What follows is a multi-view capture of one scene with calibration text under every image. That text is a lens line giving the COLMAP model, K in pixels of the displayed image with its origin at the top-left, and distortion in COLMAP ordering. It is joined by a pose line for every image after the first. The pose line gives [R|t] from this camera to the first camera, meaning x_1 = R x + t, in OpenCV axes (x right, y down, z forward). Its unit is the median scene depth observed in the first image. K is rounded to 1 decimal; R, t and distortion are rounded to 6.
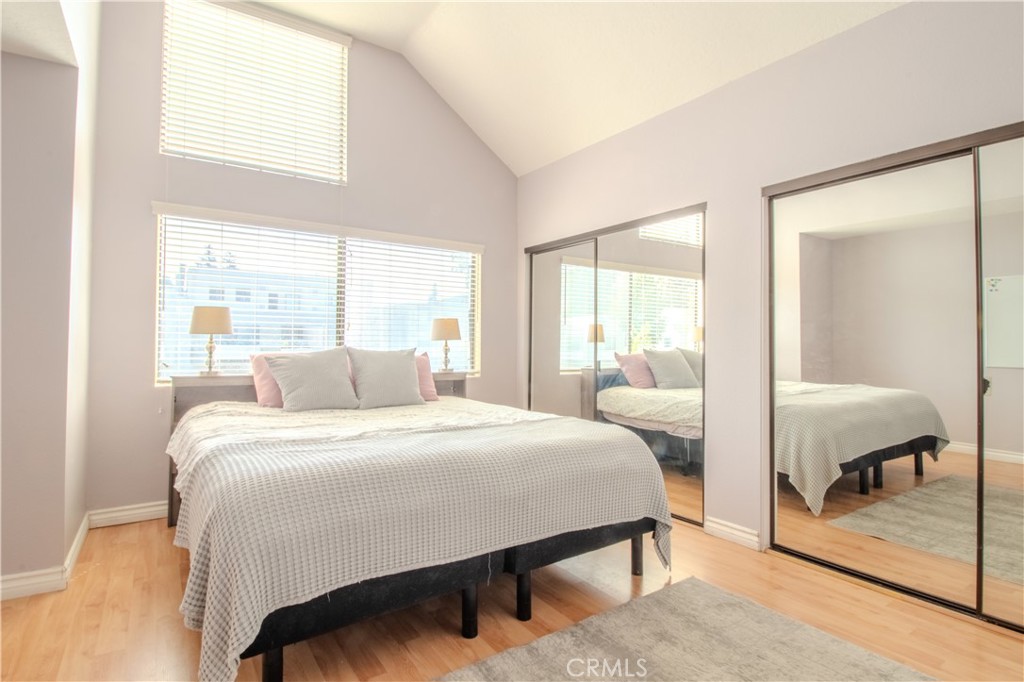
lens RADIAL K [[518.9, 0, 517.8], [0, 518.9, 325.8], [0, 0, 1]] dist [-0.004523, -0.001641]
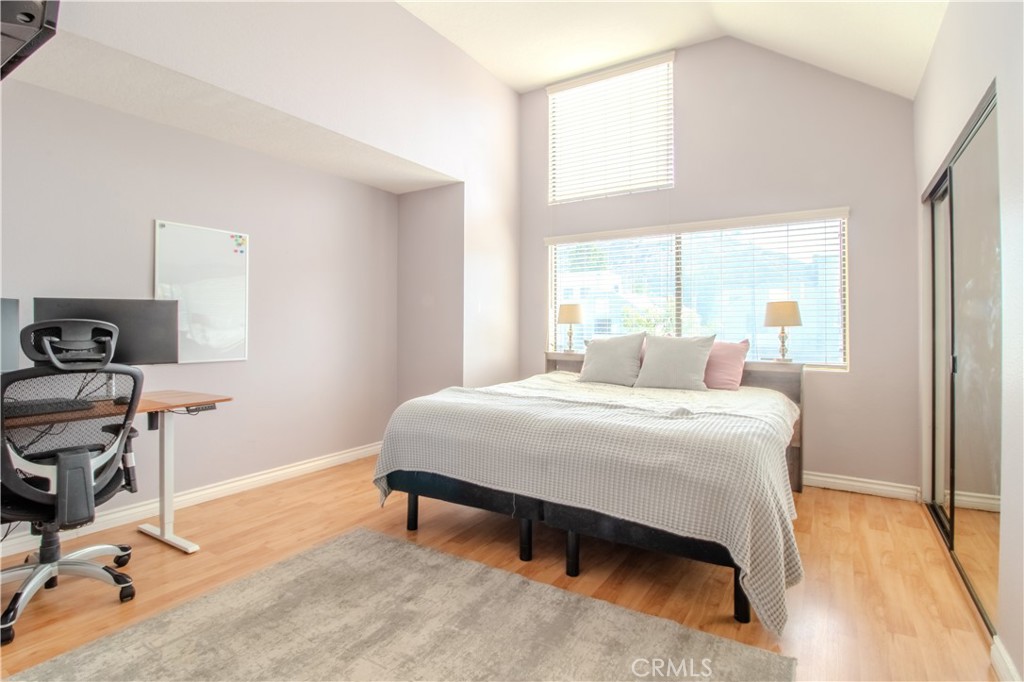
lens RADIAL K [[518.9, 0, 517.8], [0, 518.9, 325.8], [0, 0, 1]] dist [-0.004523, -0.001641]
pose [[0.388368, -0.012855, -0.921415, 0.542149], [0.028952, 0.999579, -0.001743, 0.016013], [0.921049, -0.026000, 0.388577, 0.255619]]
